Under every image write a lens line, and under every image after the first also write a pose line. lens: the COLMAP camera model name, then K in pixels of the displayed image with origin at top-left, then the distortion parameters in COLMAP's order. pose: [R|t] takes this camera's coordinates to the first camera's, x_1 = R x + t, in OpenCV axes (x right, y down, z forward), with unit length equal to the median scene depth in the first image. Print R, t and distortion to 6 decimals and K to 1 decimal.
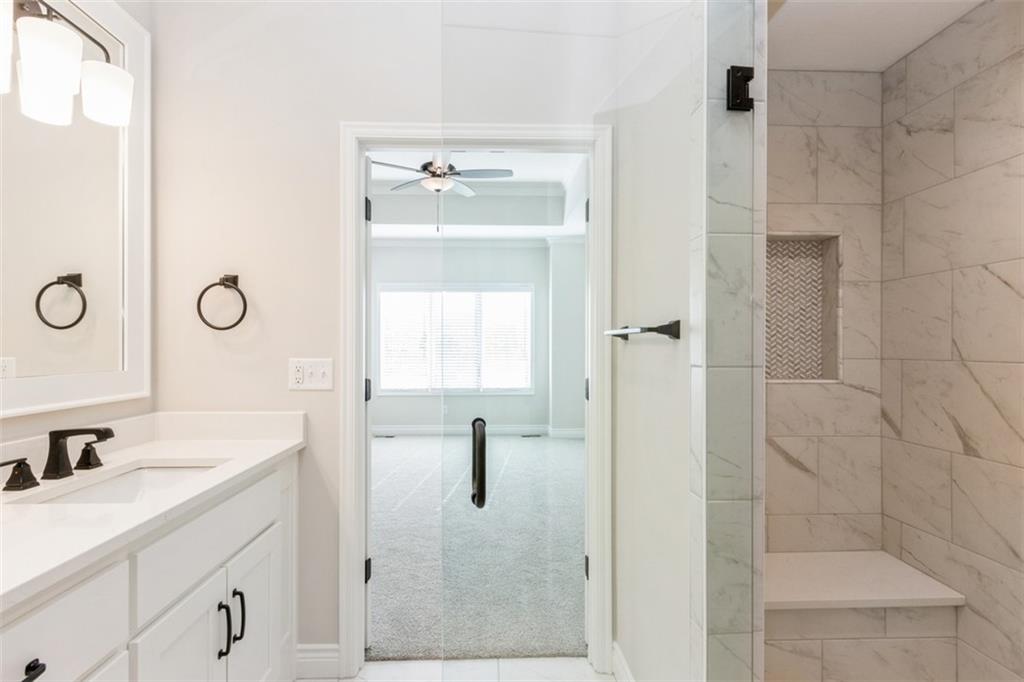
lens RADIAL K [[483.3, 0, 507.3], [0, 483.3, 339.3], [0, 0, 1]] dist [0.002174, 0.000459]
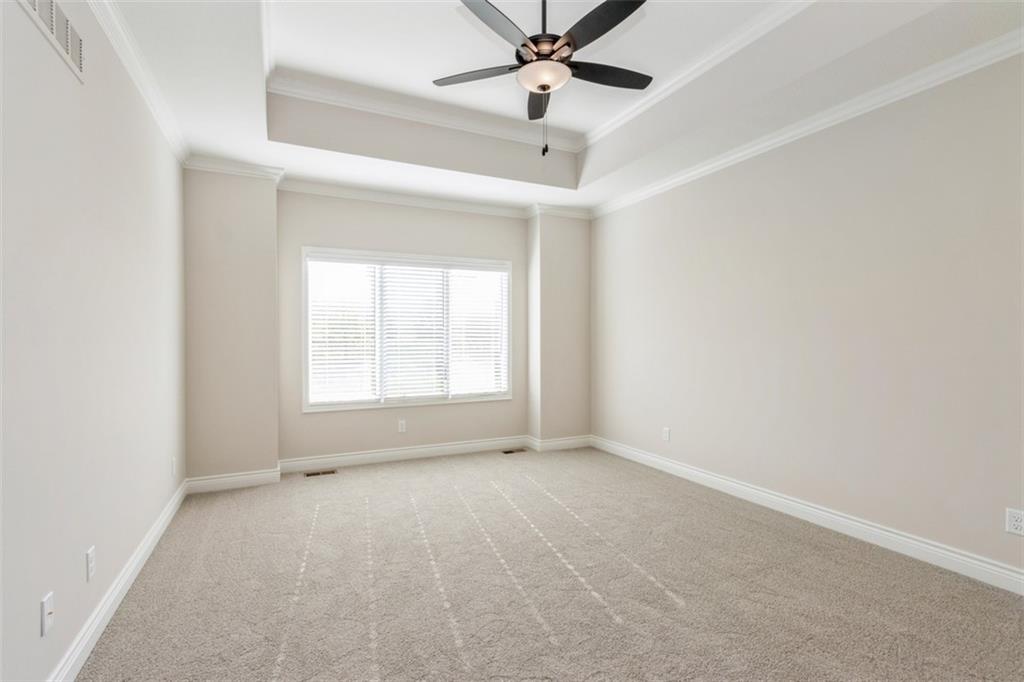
lens RADIAL K [[470.1, 0, 512.0], [0, 470.1, 341.0], [0, 0, 1]] dist [0.000305, 0.000082]
pose [[0.917084, -0.002404, 0.398687, -0.257470], [-0.007103, 0.999725, 0.022367, -0.001042], [-0.398631, -0.023344, 0.916814, 0.278652]]
